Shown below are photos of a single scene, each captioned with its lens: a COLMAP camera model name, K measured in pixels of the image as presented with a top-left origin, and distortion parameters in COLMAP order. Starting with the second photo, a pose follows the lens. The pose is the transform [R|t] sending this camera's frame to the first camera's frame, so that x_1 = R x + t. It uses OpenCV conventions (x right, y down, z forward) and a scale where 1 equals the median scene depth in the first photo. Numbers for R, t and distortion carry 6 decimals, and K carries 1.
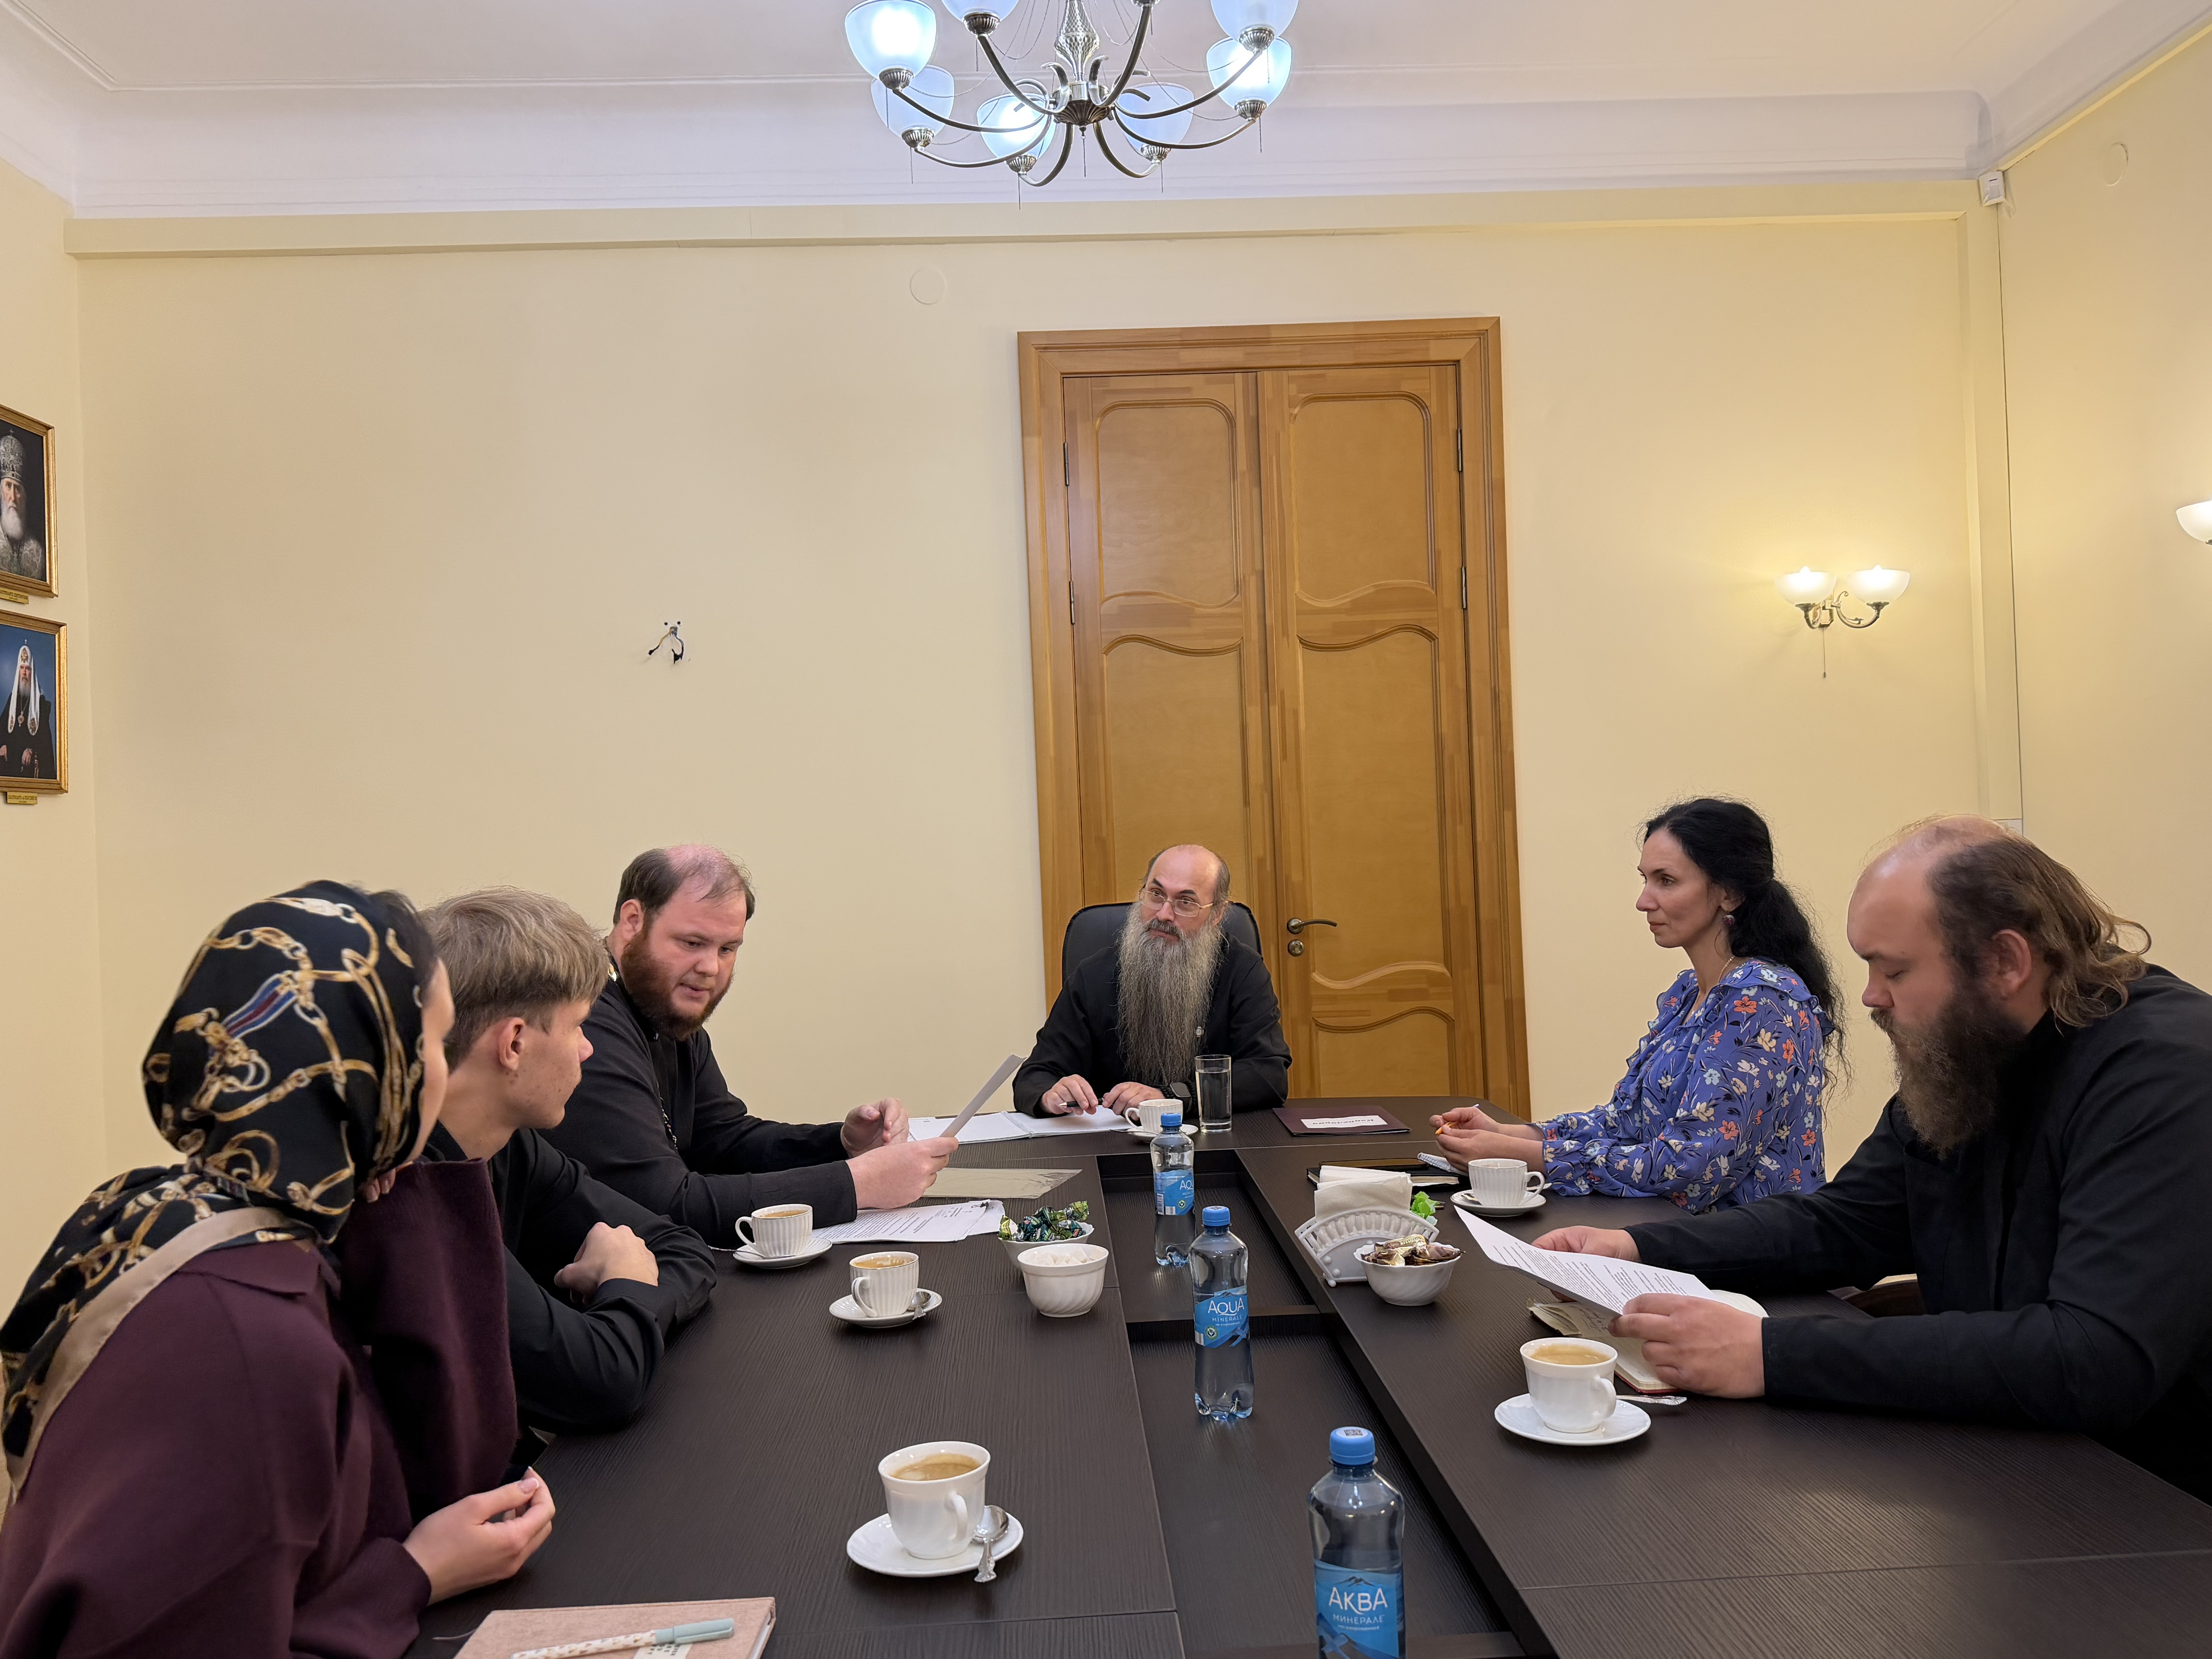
lens RADIAL K [[1695.1, 0, 1106.0], [0, 1695.1, 829.5], [0, 0, 1]] dist [0.001576, -0.003345]
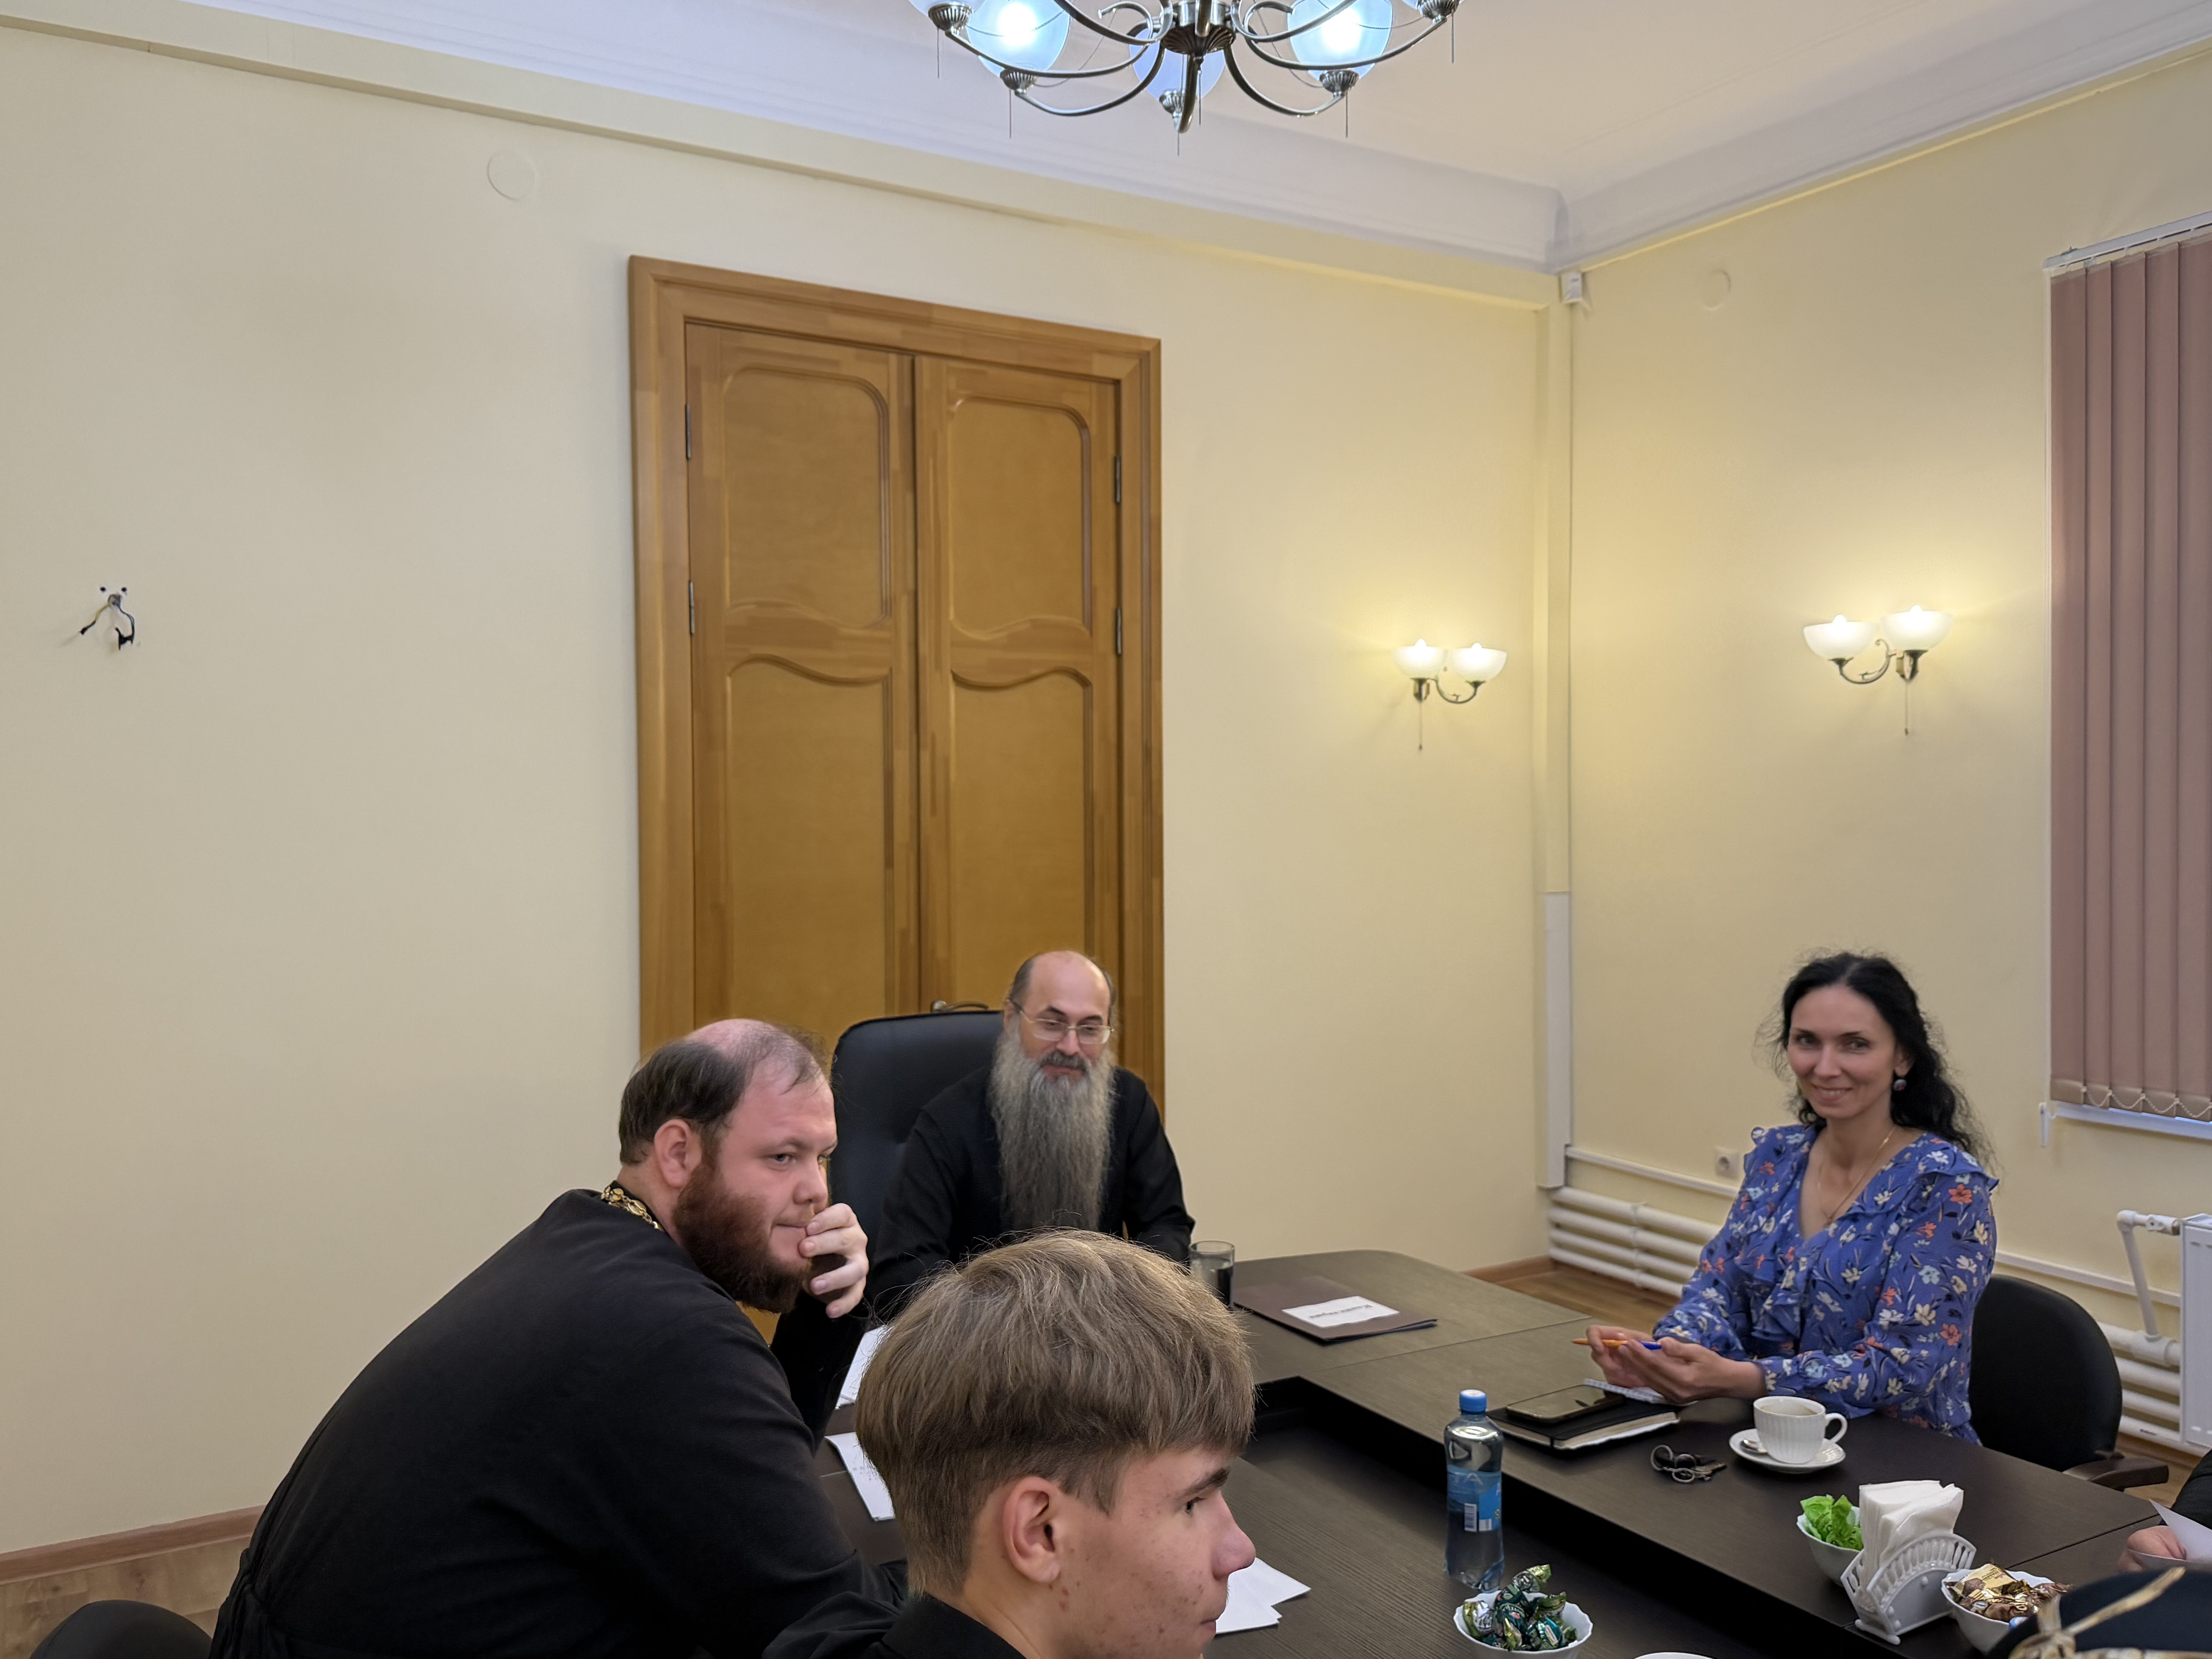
lens RADIAL K [[1707.1, 0, 1106.0], [0, 1707.1, 829.5], [0, 0, 1]] dist [-0.028863, 0.185123]
pose [[0.872438, 0.028699, 0.487881, -0.238548], [-0.035100, 0.999376, 0.003980, -0.039912], [-0.487462, -0.020597, 0.872901, 0.203754]]
